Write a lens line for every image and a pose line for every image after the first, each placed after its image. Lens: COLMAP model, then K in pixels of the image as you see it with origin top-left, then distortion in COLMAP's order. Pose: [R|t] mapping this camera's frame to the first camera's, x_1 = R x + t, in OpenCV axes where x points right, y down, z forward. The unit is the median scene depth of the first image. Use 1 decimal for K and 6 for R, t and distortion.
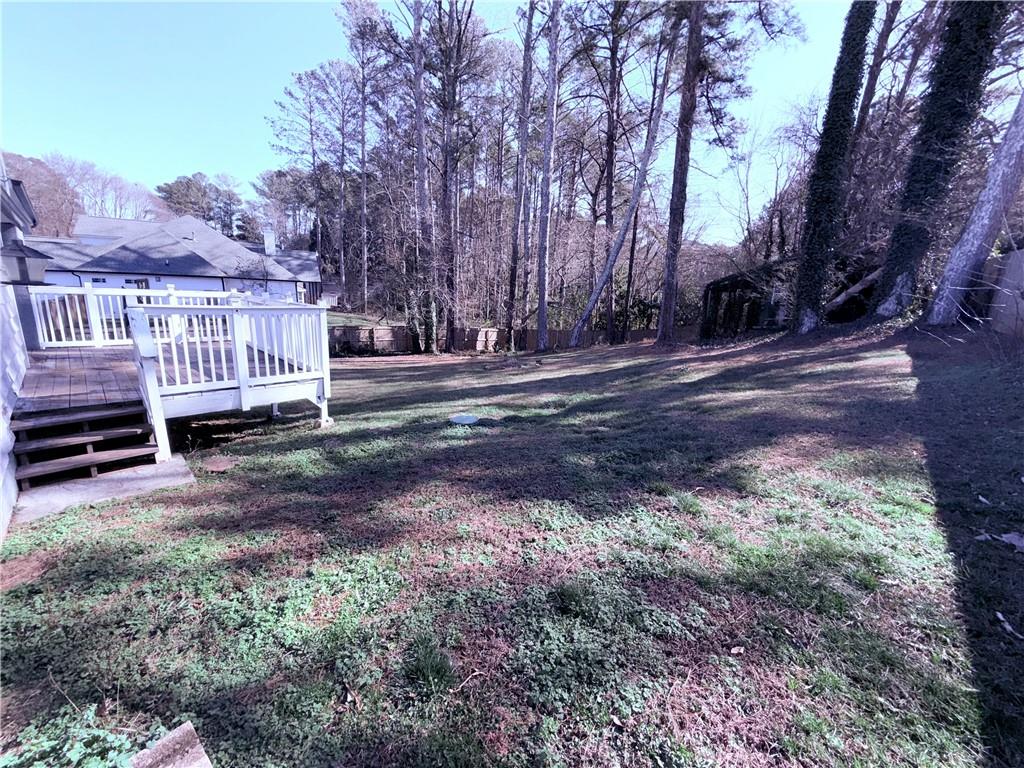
lens RADIAL K [[407.2, 0, 506.6], [0, 407.2, 381.8], [0, 0, 1]] dist [-0.000269, 0.000227]
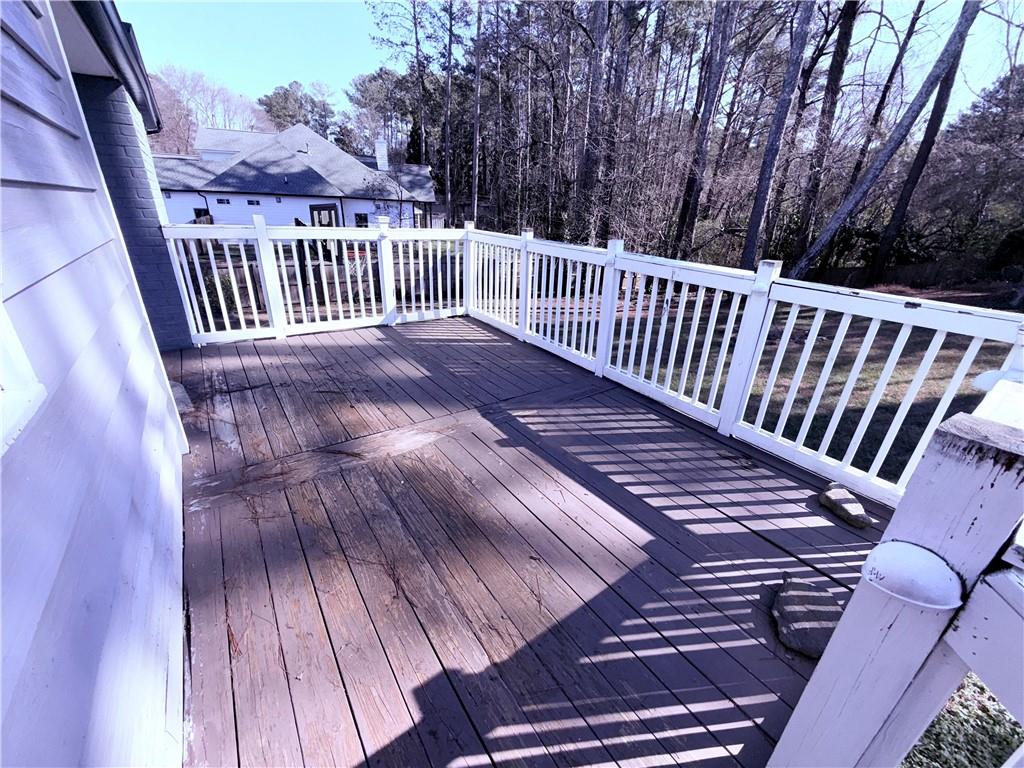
lens RADIAL K [[407.2, 0, 510.4], [0, 407.2, 383.4], [0, 0, 1]] dist [-0.000269, 0.000227]
pose [[0.982800, 0.072342, -0.169917, -0.105747], [-0.040377, 0.981995, 0.184540, -0.023991], [0.180208, -0.174505, 0.968025, 0.090633]]
